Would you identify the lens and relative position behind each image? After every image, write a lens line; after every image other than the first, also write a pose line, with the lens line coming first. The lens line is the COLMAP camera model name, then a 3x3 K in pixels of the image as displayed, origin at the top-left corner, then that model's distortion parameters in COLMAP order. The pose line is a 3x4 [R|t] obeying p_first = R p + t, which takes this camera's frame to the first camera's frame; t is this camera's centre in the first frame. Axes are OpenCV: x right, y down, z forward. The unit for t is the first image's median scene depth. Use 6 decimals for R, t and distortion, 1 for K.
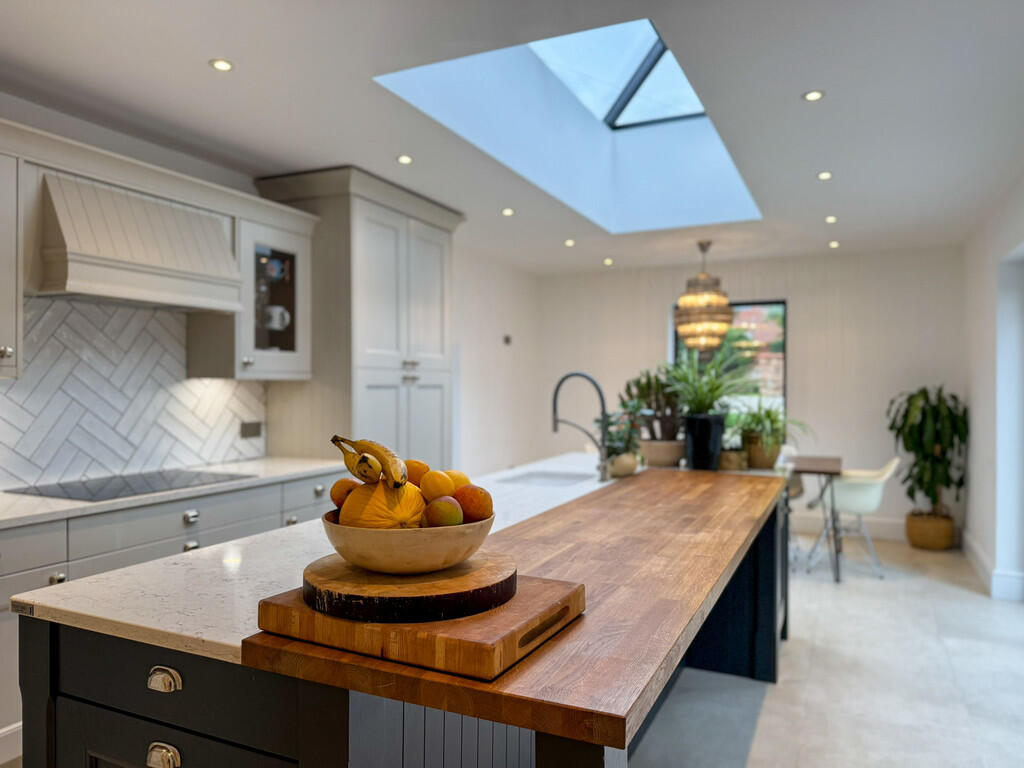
lens RADIAL K [[717.9, 0, 516.1], [0, 717.9, 384.9], [0, 0, 1]] dist [0.049646, -0.055885]
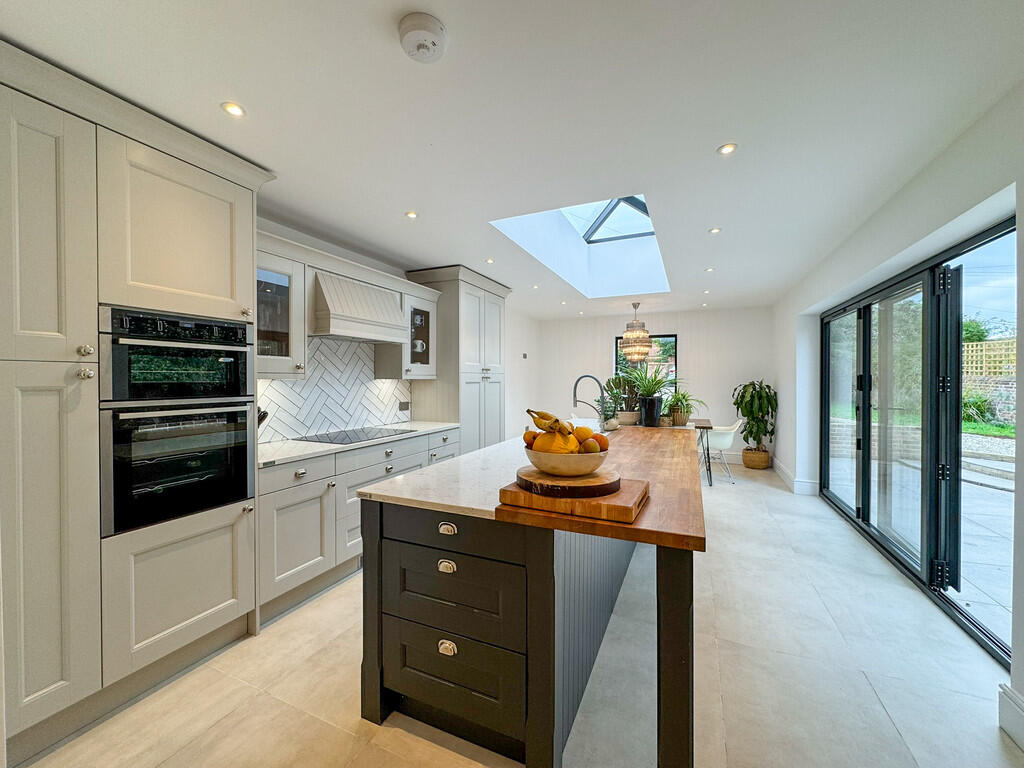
lens RADIAL K [[407.8, 0, 512.7], [0, 407.8, 380.5], [0, 0, 1]] dist [-0.001466, -0.000462]
pose [[0.999842, -0.003135, 0.017481, -0.116933], [0.003110, 0.999994, 0.001441, -0.004824], [-0.017485, -0.001387, 0.999846, -0.057494]]
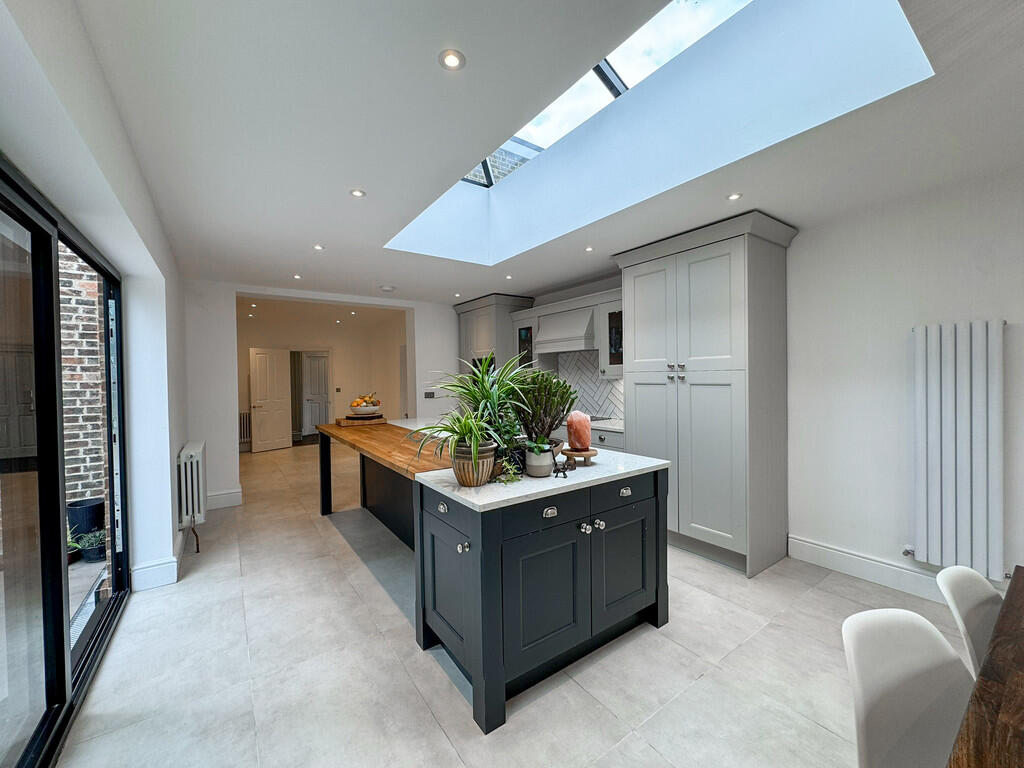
lens RADIAL K [[407.8, 0, 514.5], [0, 407.8, 382.5], [0, 0, 1]] dist [-0.001466, -0.000462]
pose [[-0.493186, 0.017670, -0.869744, 0.784180], [0.010400, 0.999842, 0.014415, -0.017874], [0.869862, -0.001936, -0.493292, 1.348766]]
